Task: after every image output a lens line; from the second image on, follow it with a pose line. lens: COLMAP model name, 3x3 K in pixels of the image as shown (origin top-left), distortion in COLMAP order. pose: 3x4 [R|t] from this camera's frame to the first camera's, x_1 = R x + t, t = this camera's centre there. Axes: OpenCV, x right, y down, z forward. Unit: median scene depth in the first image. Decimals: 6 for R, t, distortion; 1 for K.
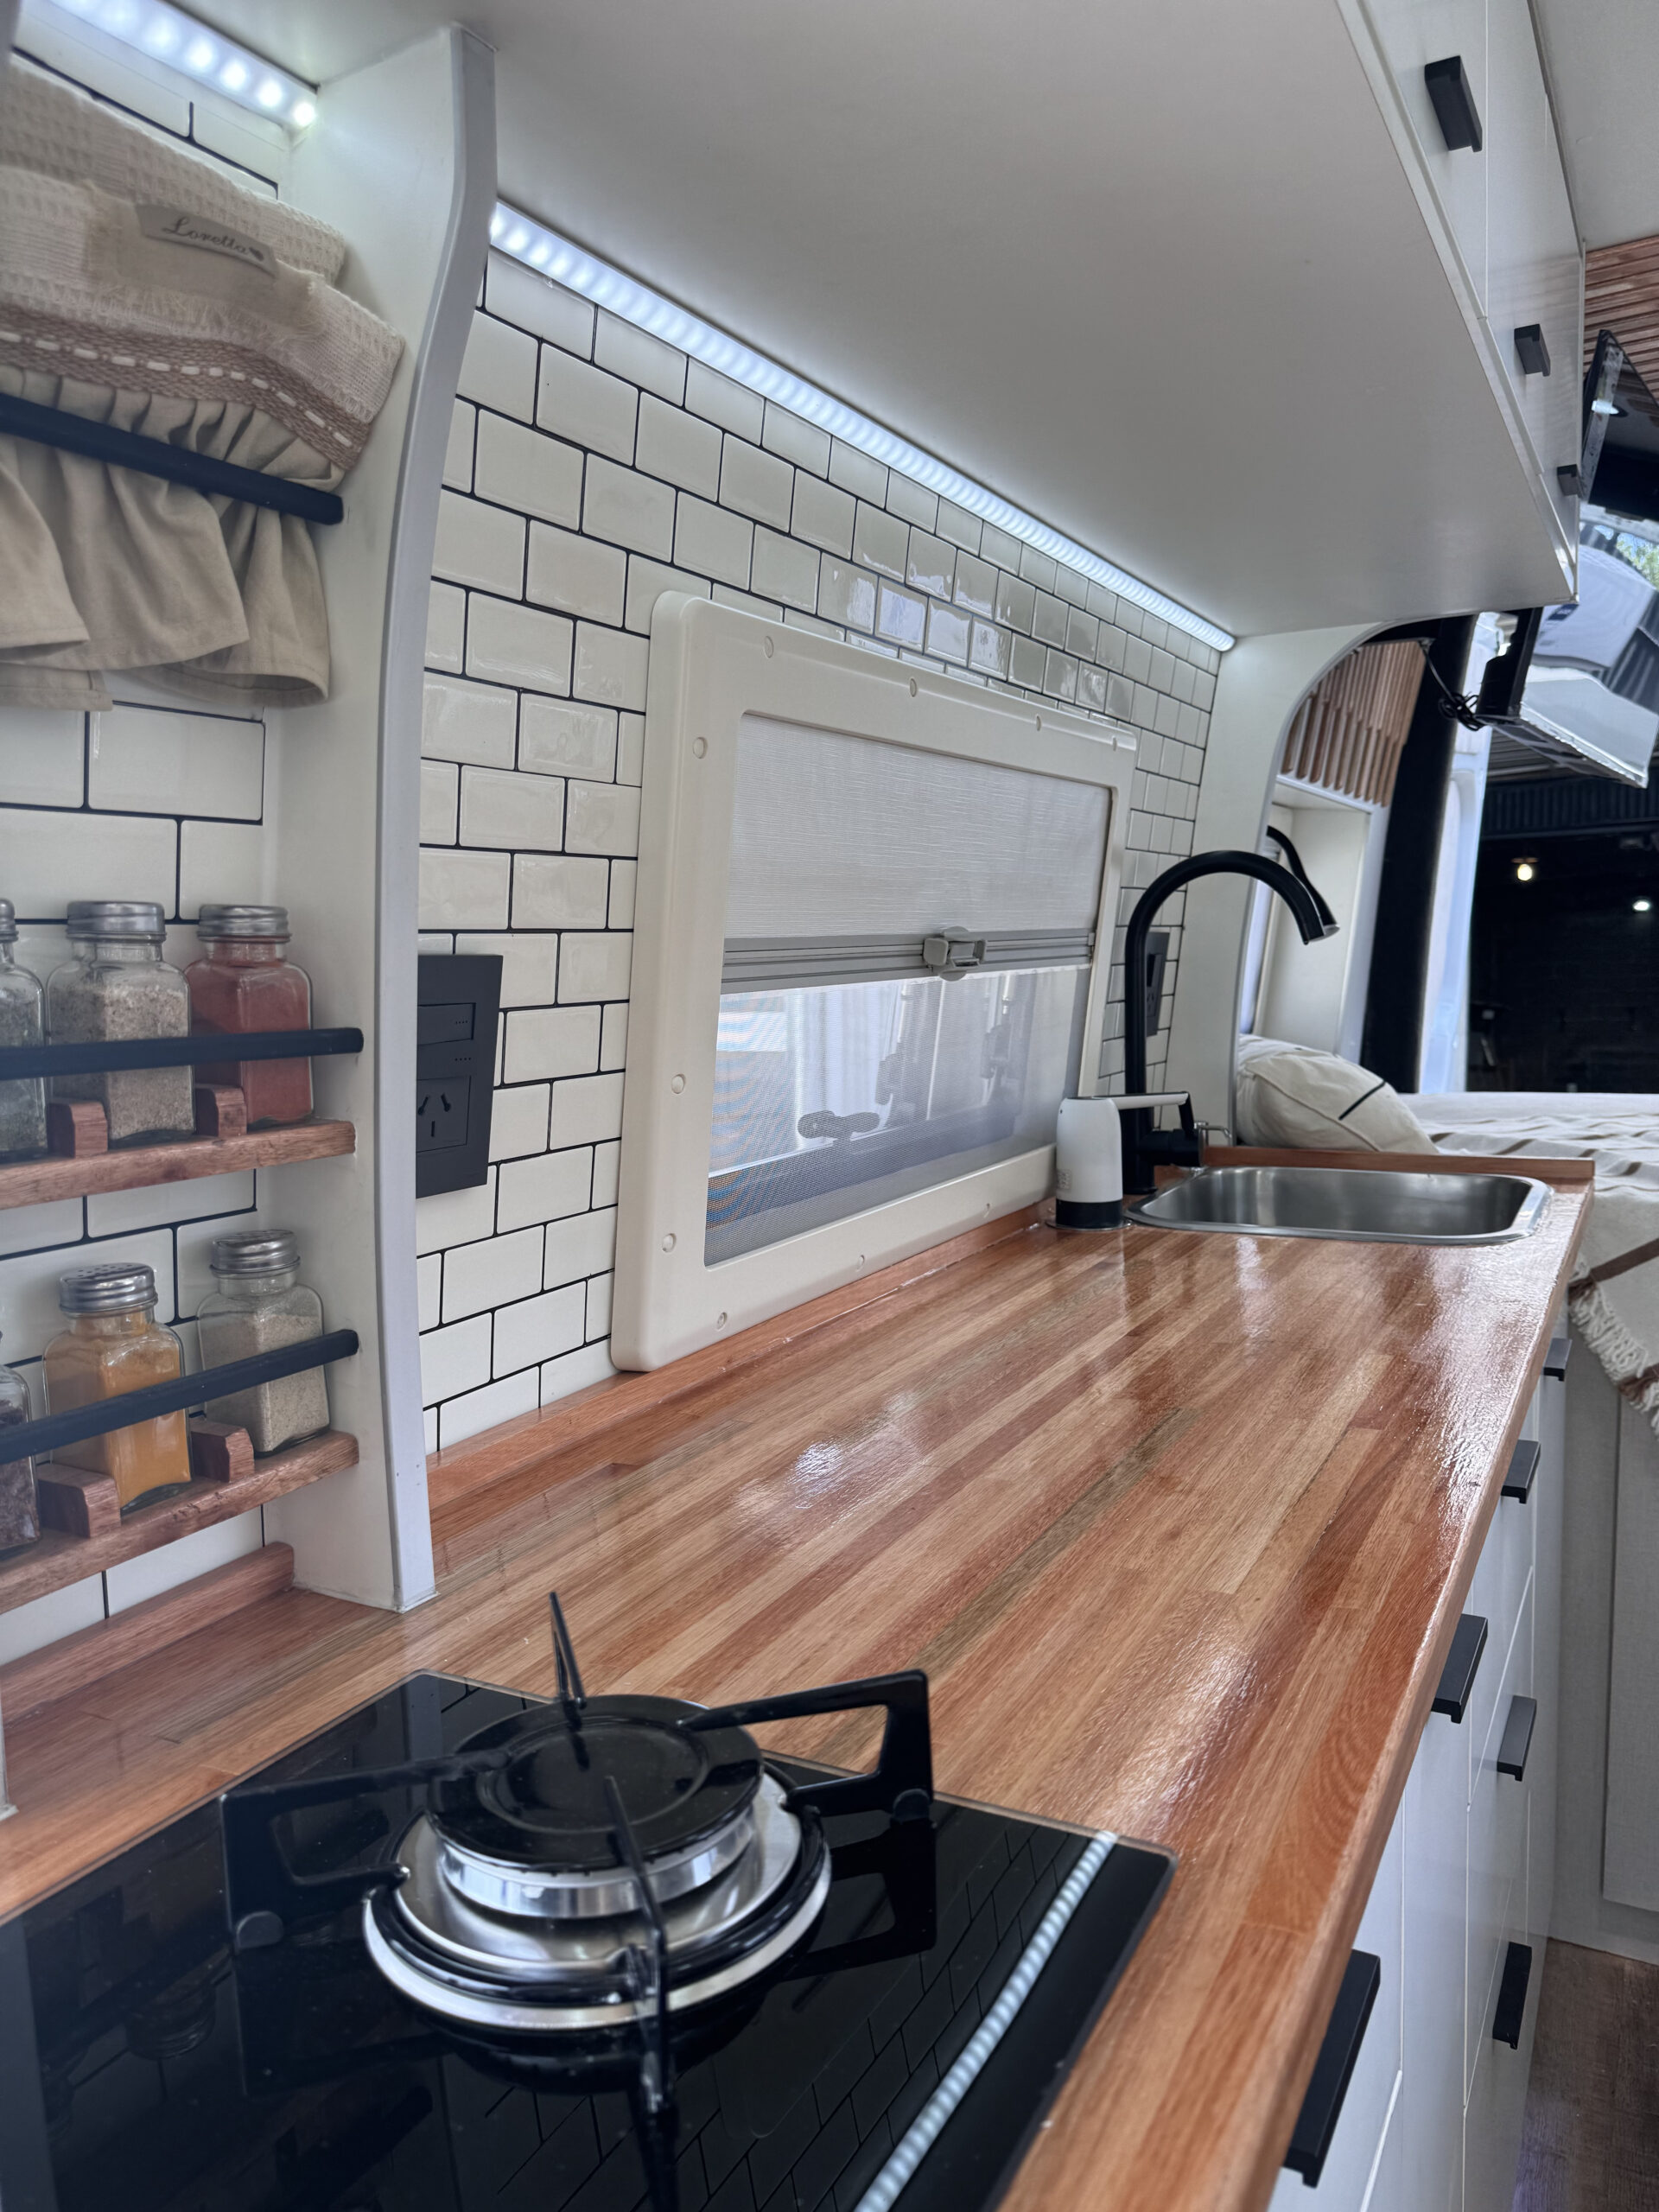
lens RADIAL K [[1553.5, 0, 838.7], [0, 1553.5, 1091.1], [0, 0, 1]] dist [0.002625, -0.008345]
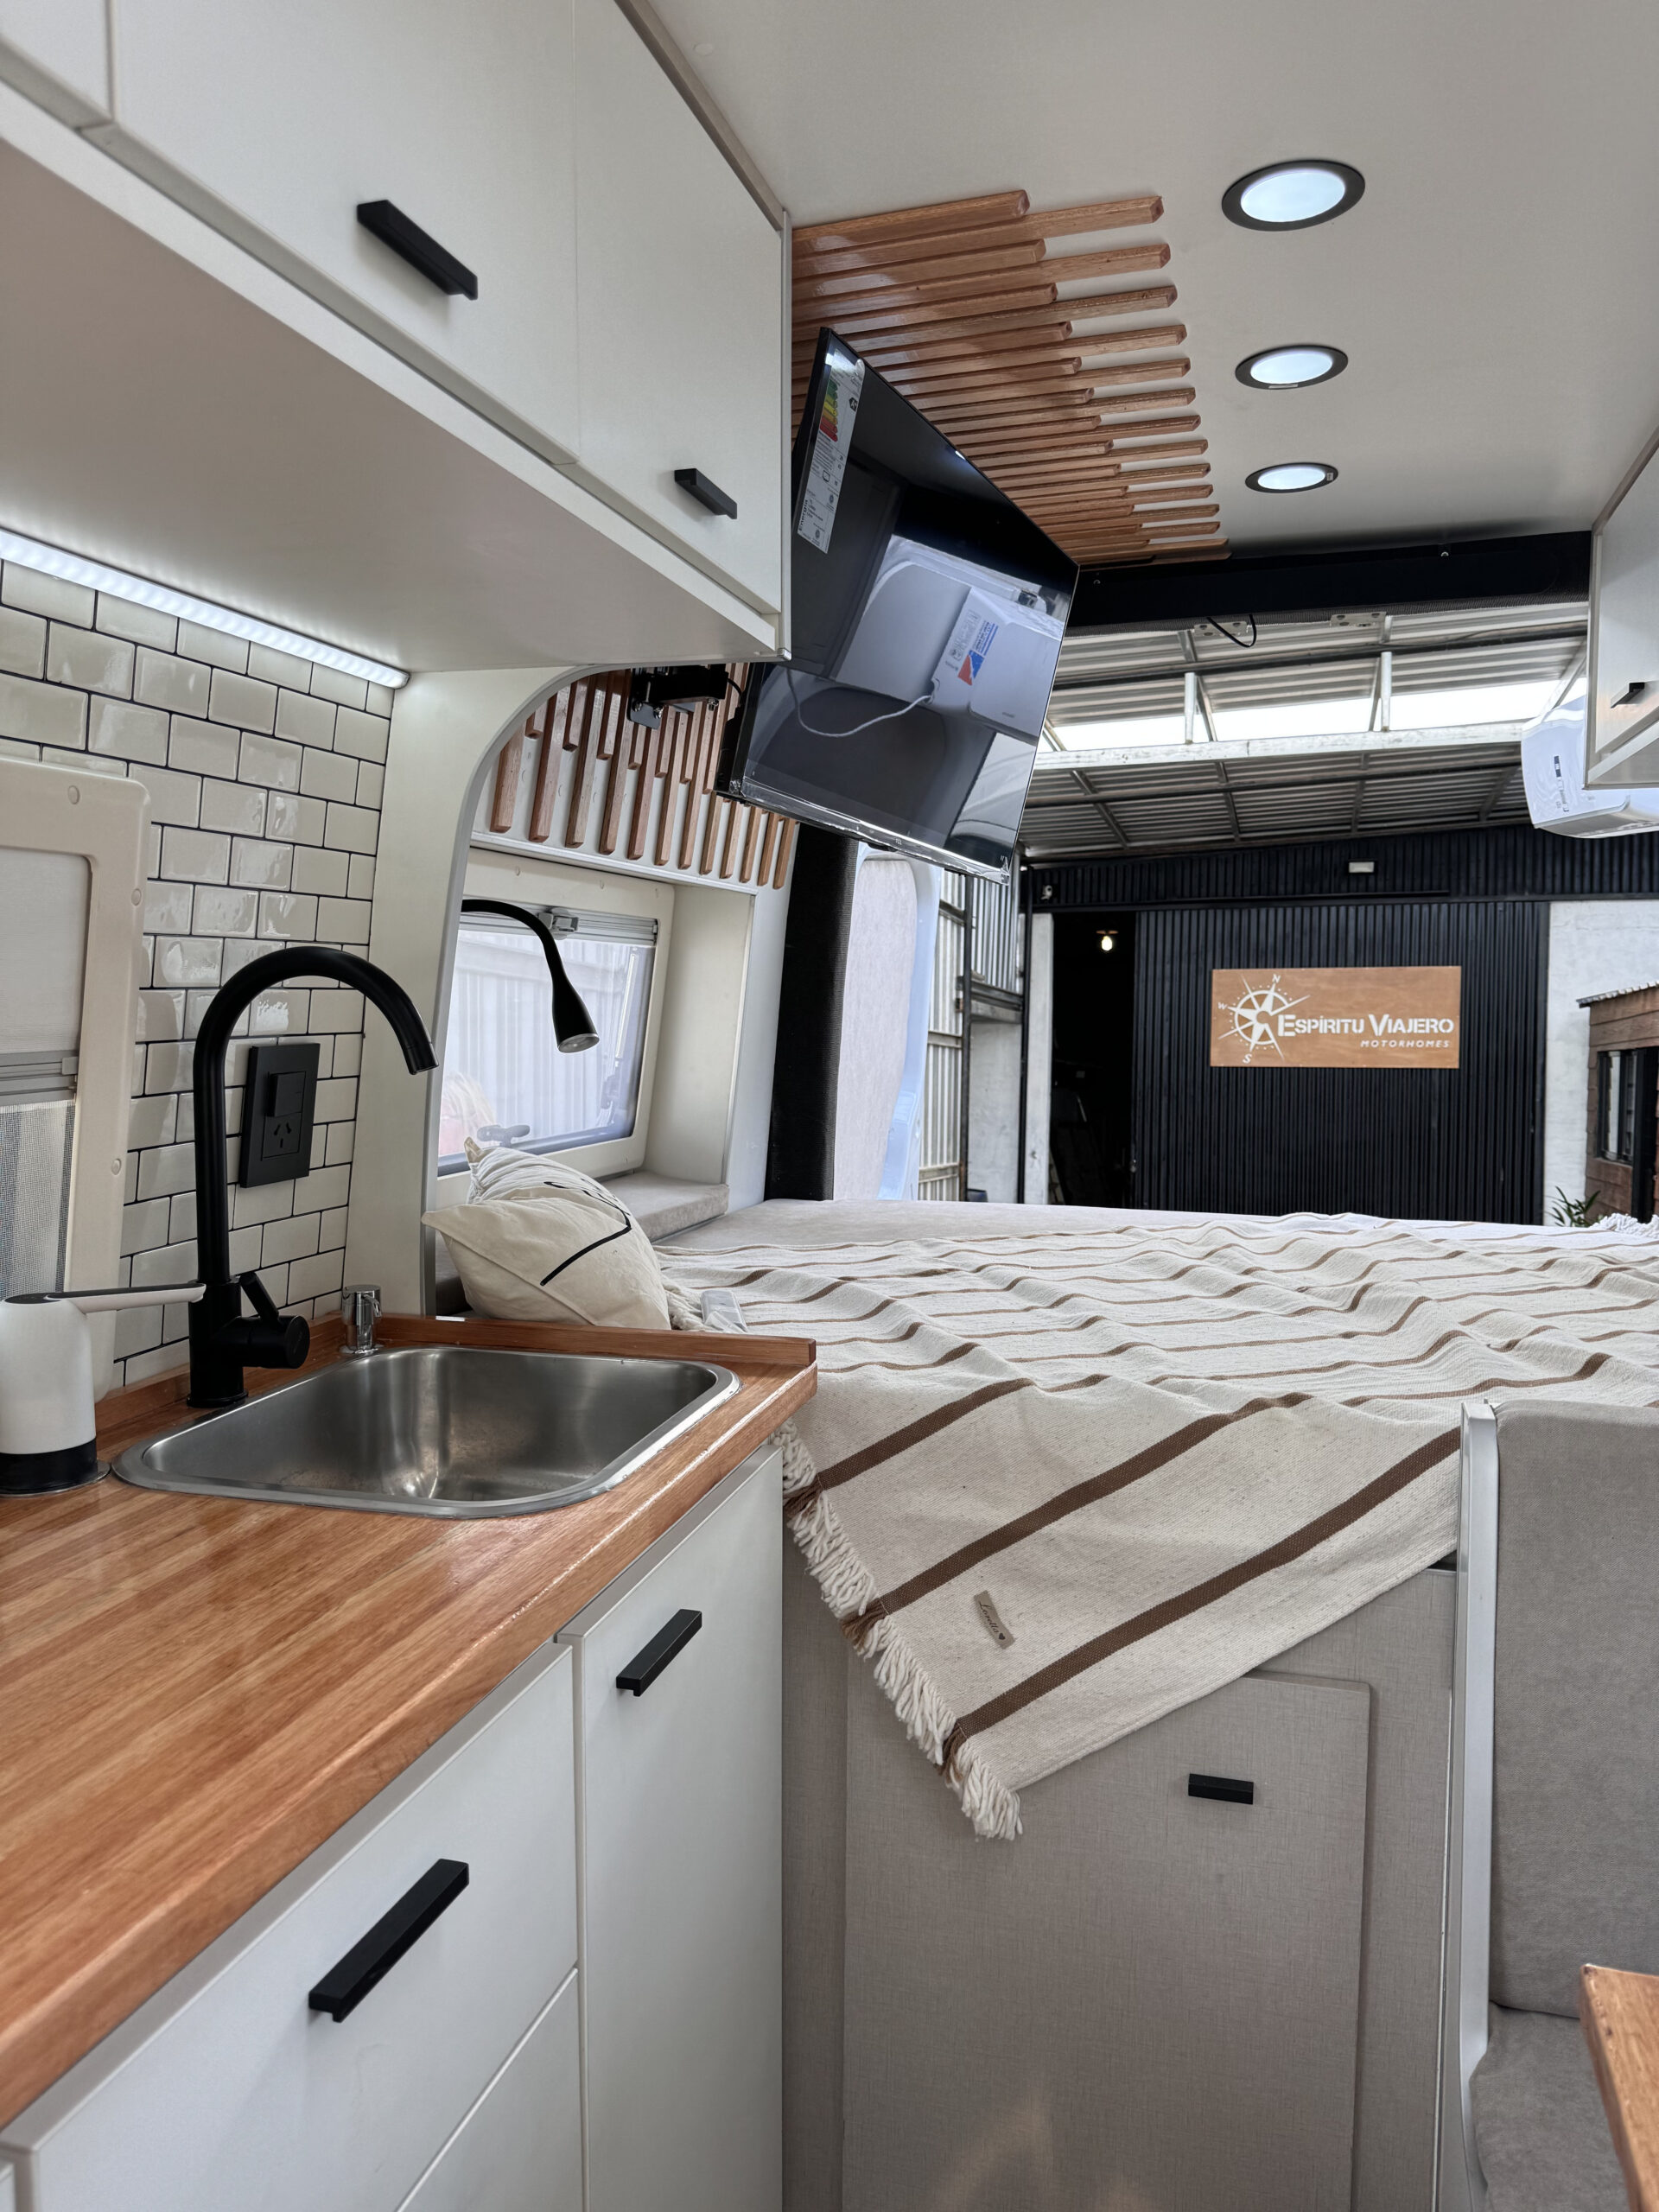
lens RADIAL K [[1553.5, 0, 838.7], [0, 1553.5, 1091.1], [0, 0, 1]] dist [0.002625, -0.008345]
pose [[0.975981, -0.004041, 0.217817, 0.303695], [0.012415, 0.999235, -0.037091, -0.049111], [-0.217500, 0.038904, 0.975285, 0.198896]]
